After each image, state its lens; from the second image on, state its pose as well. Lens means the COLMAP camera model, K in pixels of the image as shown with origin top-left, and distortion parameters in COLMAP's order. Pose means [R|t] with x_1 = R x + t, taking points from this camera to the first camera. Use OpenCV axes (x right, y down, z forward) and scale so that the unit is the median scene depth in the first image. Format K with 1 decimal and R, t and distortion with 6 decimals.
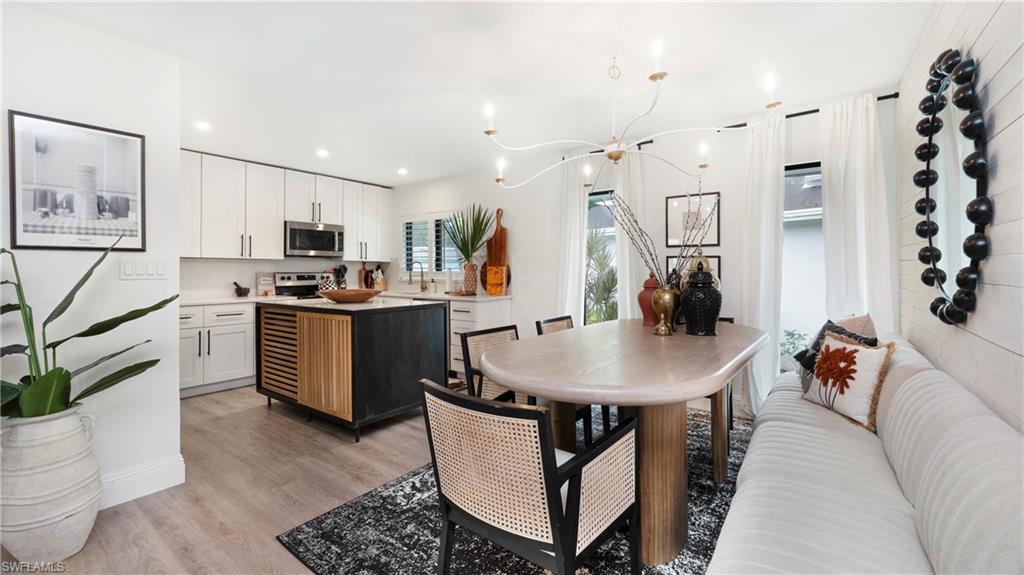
lens RADIAL K [[388.9, 0, 515.9], [0, 388.9, 276.2], [0, 0, 1]] dist [0.000718, -0.000376]
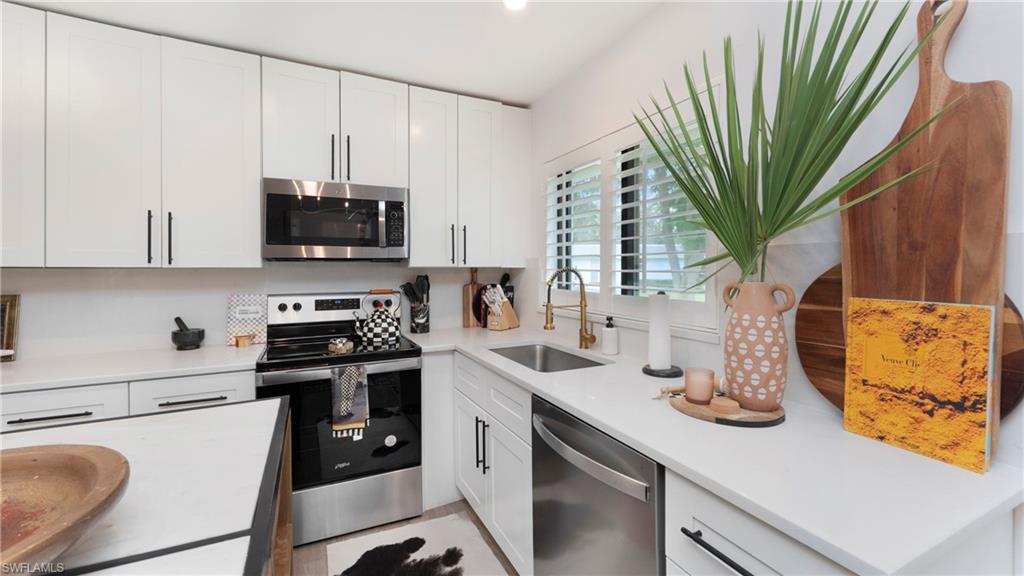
lens RADIAL K [[388.9, 0, 512.6], [0, 388.9, 285.6], [0, 0, 1]] dist [0.000718, -0.000376]
pose [[0.874080, 0.020737, -0.485339, -0.125381], [-0.008094, 0.999571, 0.028131, -0.033222], [0.485715, -0.020661, 0.873873, 0.679461]]
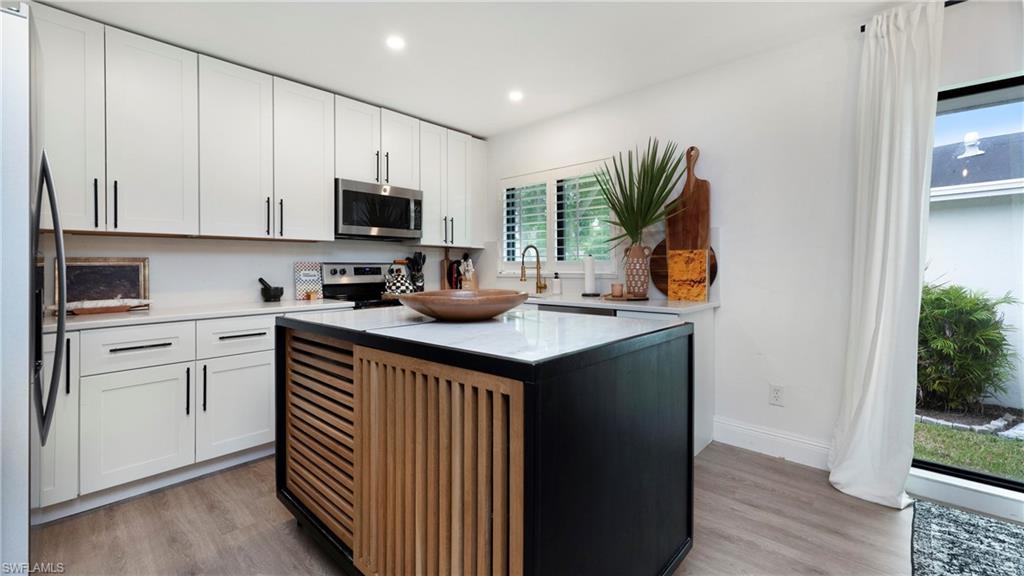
lens RADIAL K [[388.9, 0, 508.2], [0, 388.9, 282.0], [0, 0, 1]] dist [0.000718, -0.000376]
pose [[0.991272, 0.000228, -0.131831, -0.218582], [0.002728, 0.999749, 0.022244, 0.007860], [0.131803, -0.022410, 0.991023, 0.381921]]
